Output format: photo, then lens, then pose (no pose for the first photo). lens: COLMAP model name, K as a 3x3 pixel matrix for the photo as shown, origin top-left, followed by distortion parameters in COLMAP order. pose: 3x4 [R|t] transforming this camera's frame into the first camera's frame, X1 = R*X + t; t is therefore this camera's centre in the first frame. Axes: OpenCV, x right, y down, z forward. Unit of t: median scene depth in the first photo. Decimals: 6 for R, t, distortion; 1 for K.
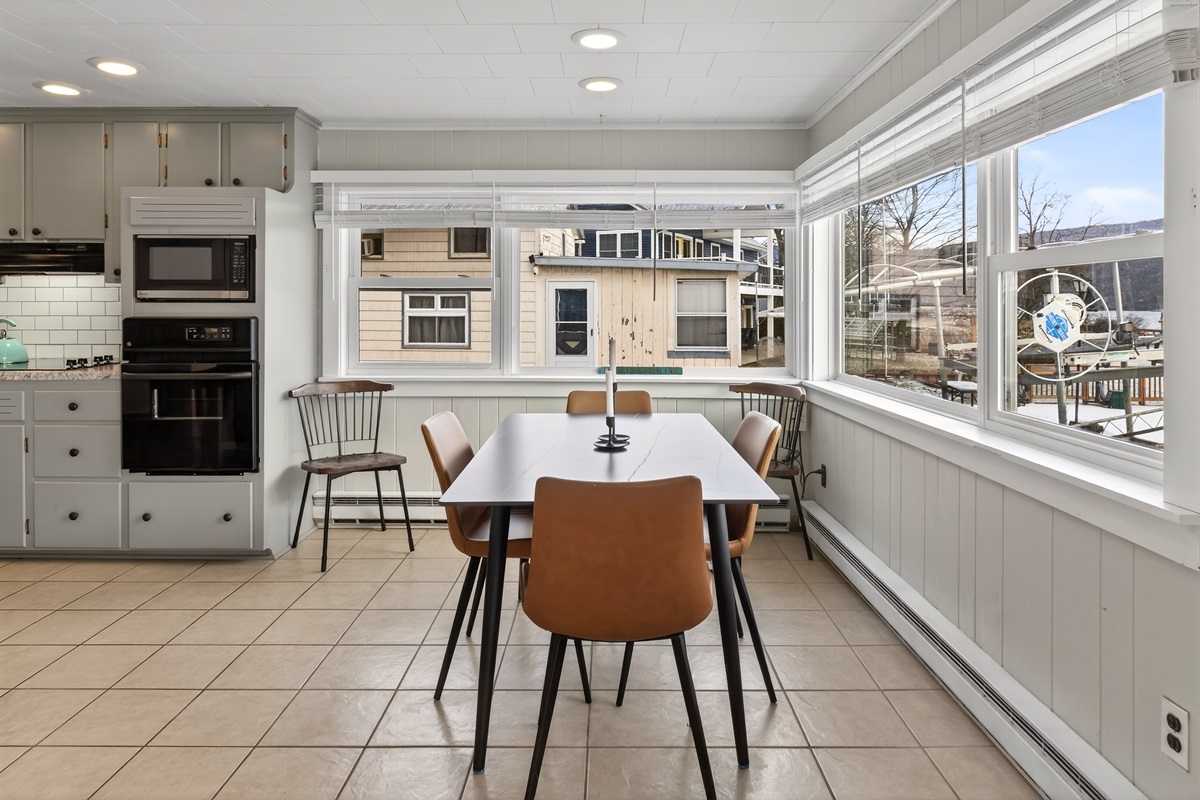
lens RADIAL K [[739.7, 0, 596.2], [0, 739.7, 308.9], [0, 0, 1]] dist [0.000509, -0.001420]
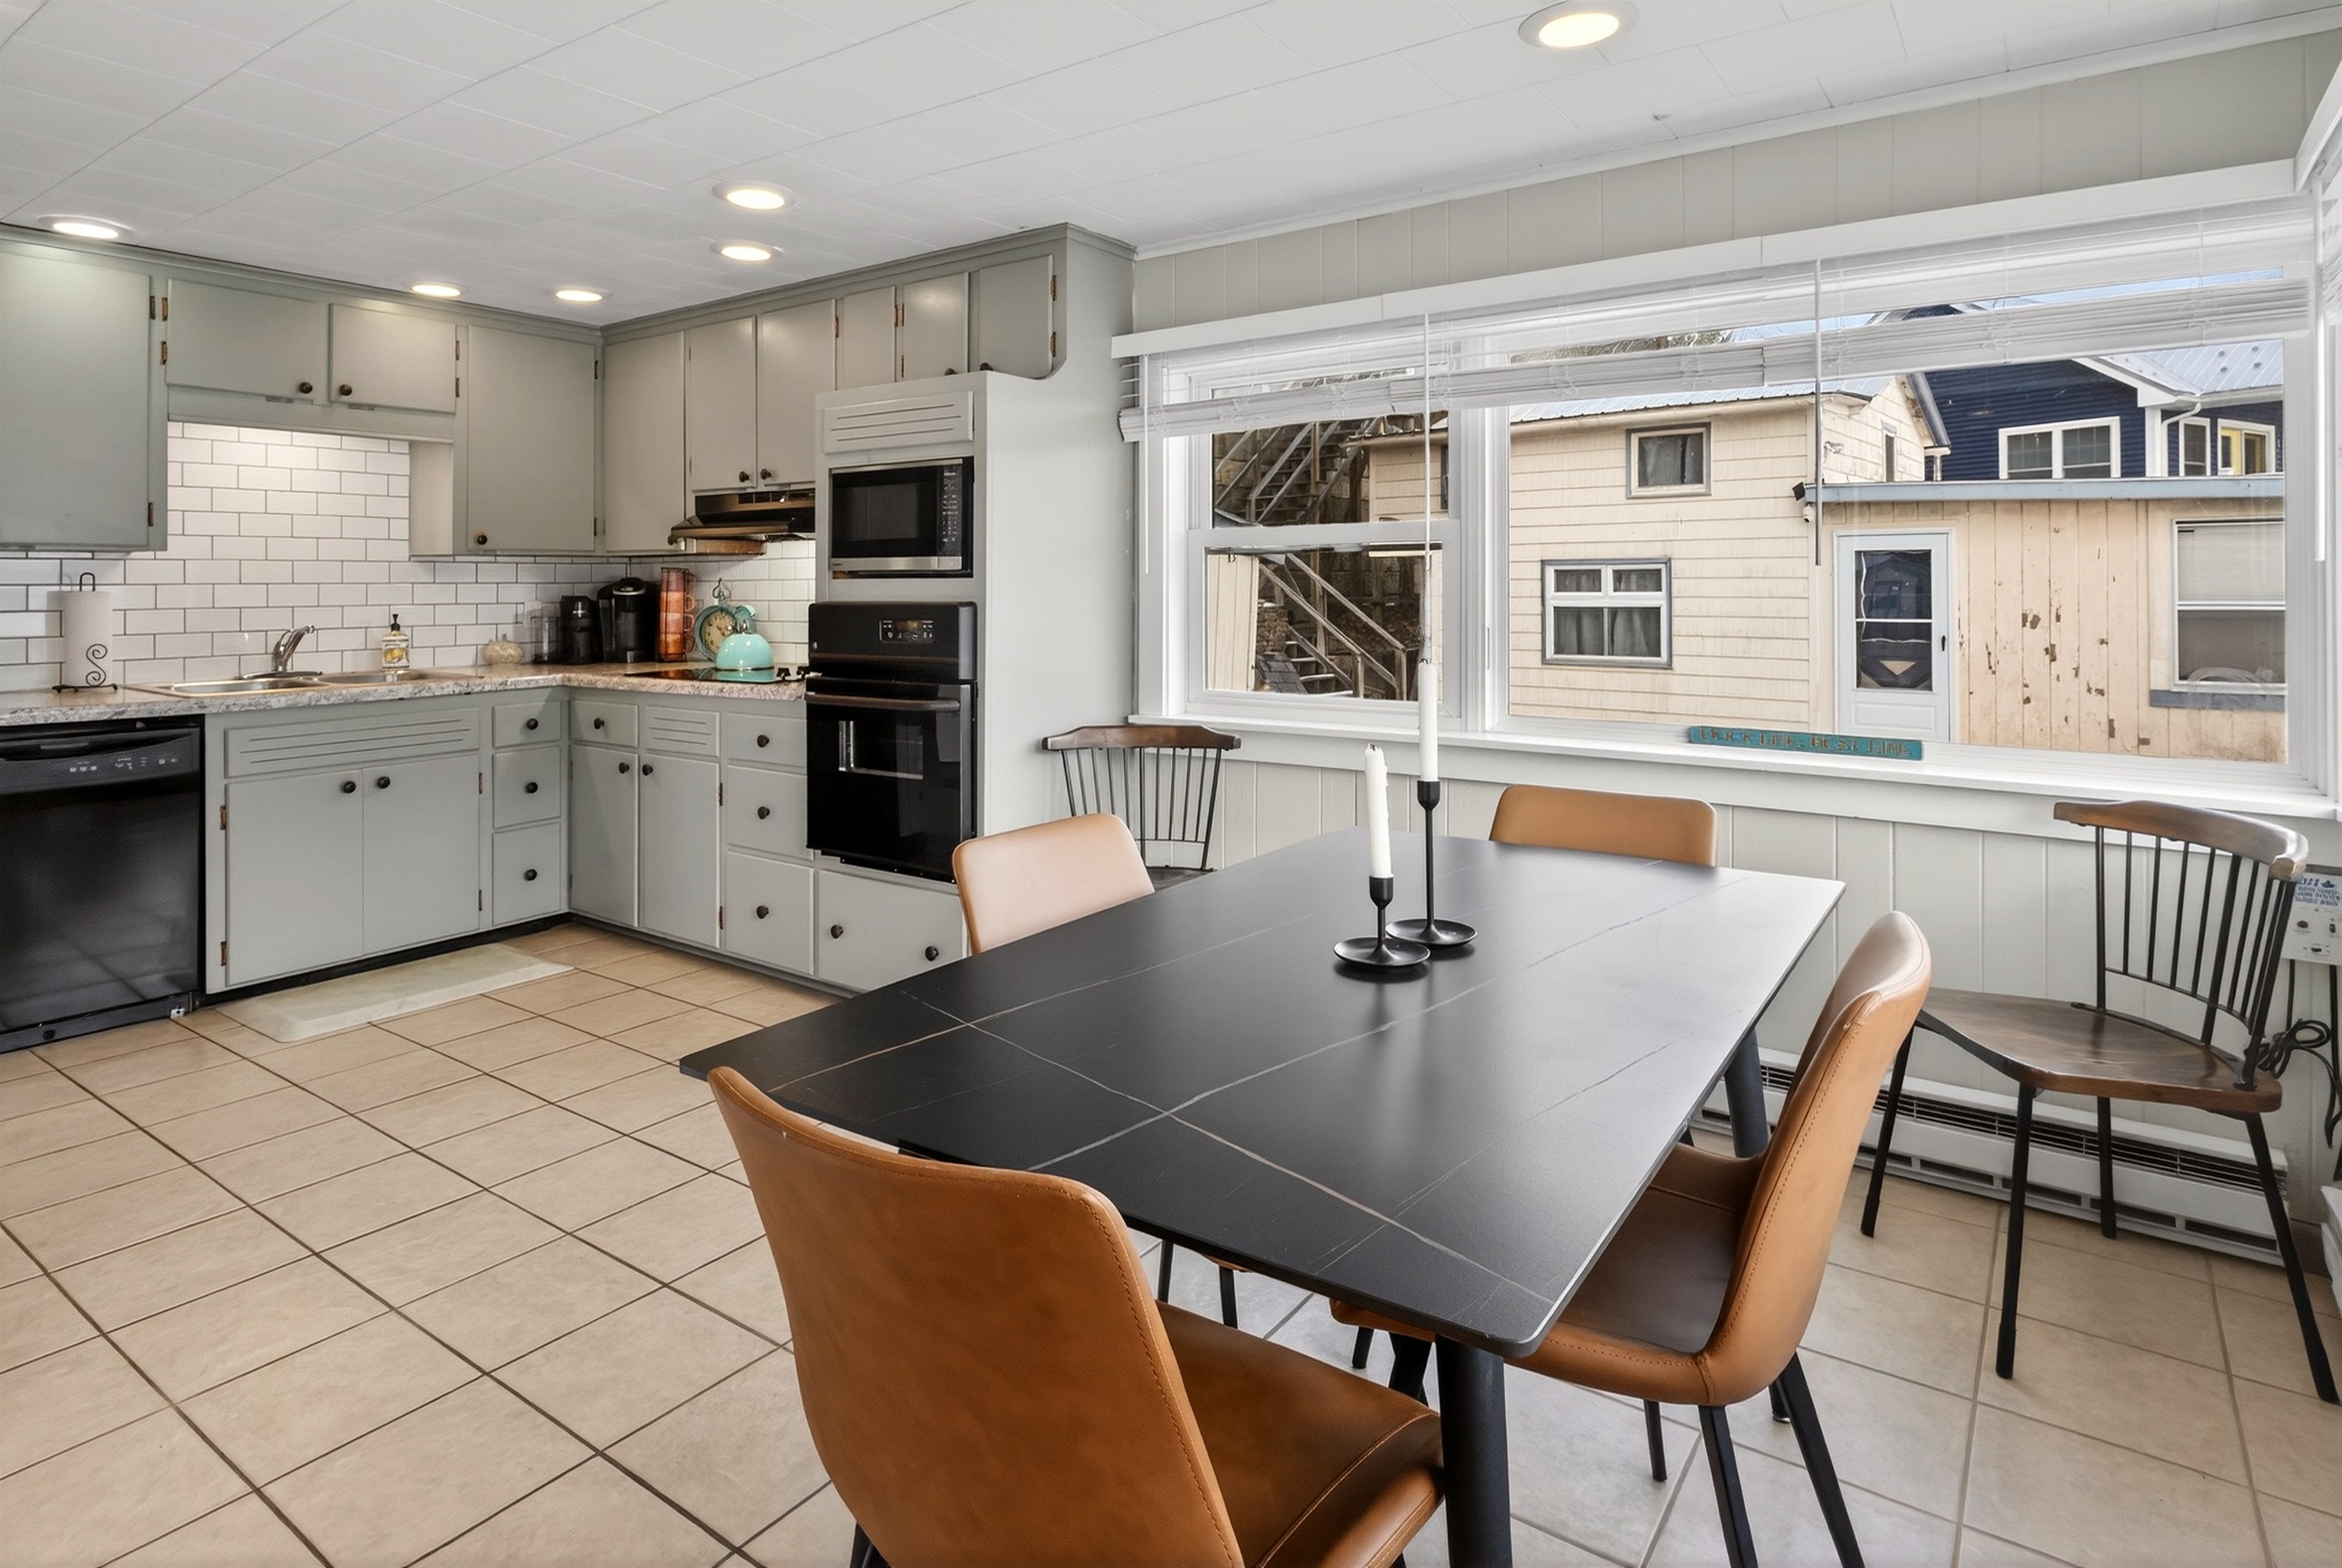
lens RADIAL K [[1252.3, 0, 1169.4], [0, 1252.3, 581.5], [0, 0, 1]] dist [0.000480, -0.000859]
pose [[0.817170, -0.006735, -0.576357, 0.178041], [0.000739, 0.999943, -0.010637, 0.004337], [0.576396, 0.008266, 0.817129, 0.265528]]
